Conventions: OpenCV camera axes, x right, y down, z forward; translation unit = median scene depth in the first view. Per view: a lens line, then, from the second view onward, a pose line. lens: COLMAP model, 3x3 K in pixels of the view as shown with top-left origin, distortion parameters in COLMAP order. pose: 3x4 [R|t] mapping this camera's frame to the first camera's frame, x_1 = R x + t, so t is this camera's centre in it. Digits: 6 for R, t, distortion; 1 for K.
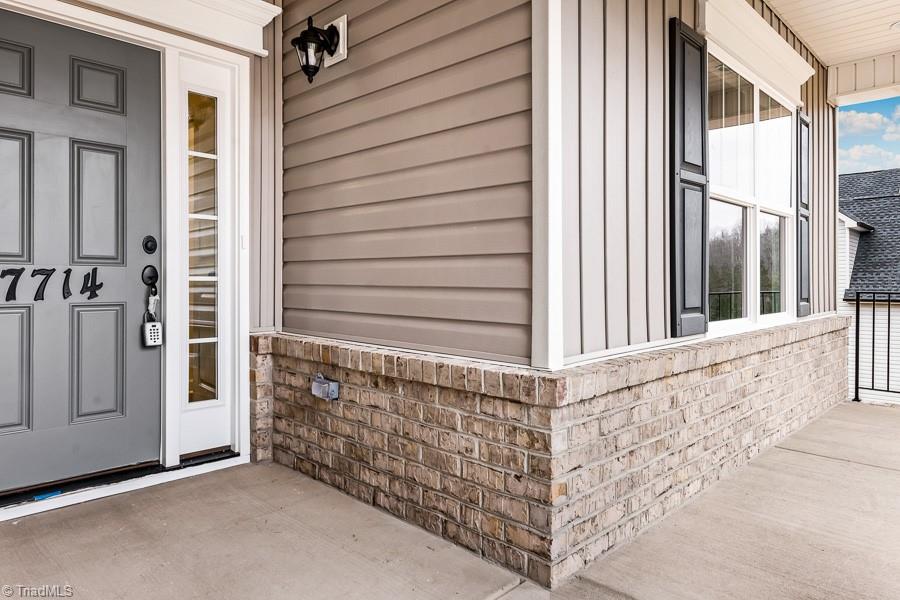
lens RADIAL K [[586.4, 0, 476.9], [0, 586.4, 281.8], [0, 0, 1]] dist [0.007712, -0.000303]
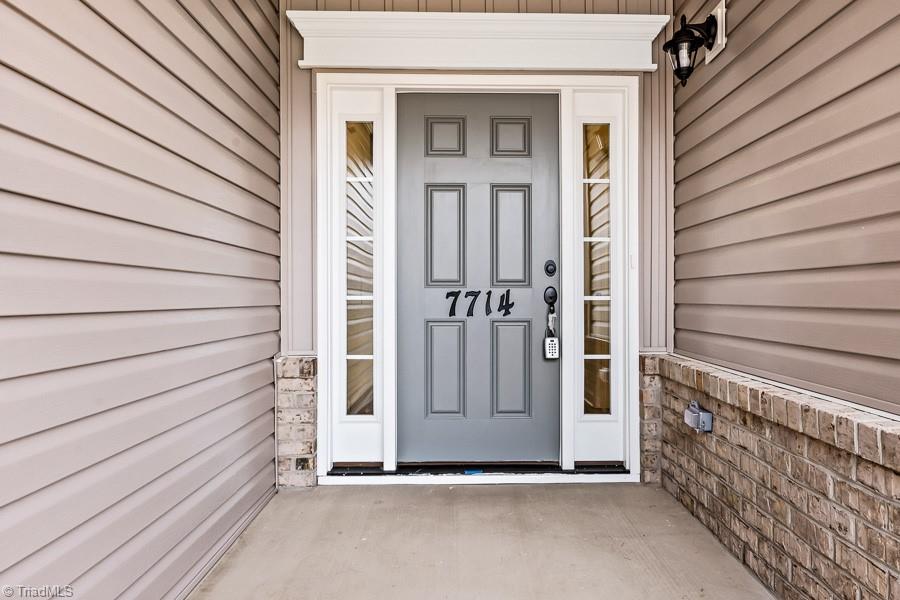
lens RADIAL K [[586.4, 0, 452.6], [0, 586.4, 301.3], [0, 0, 1]] dist [0.007712, -0.000303]
pose [[0.697985, -0.001765, -0.716111, 0.124283], [0.001911, 0.999998, -0.000602, 0.000343], [0.716110, -0.000949, 0.697987, 0.091955]]
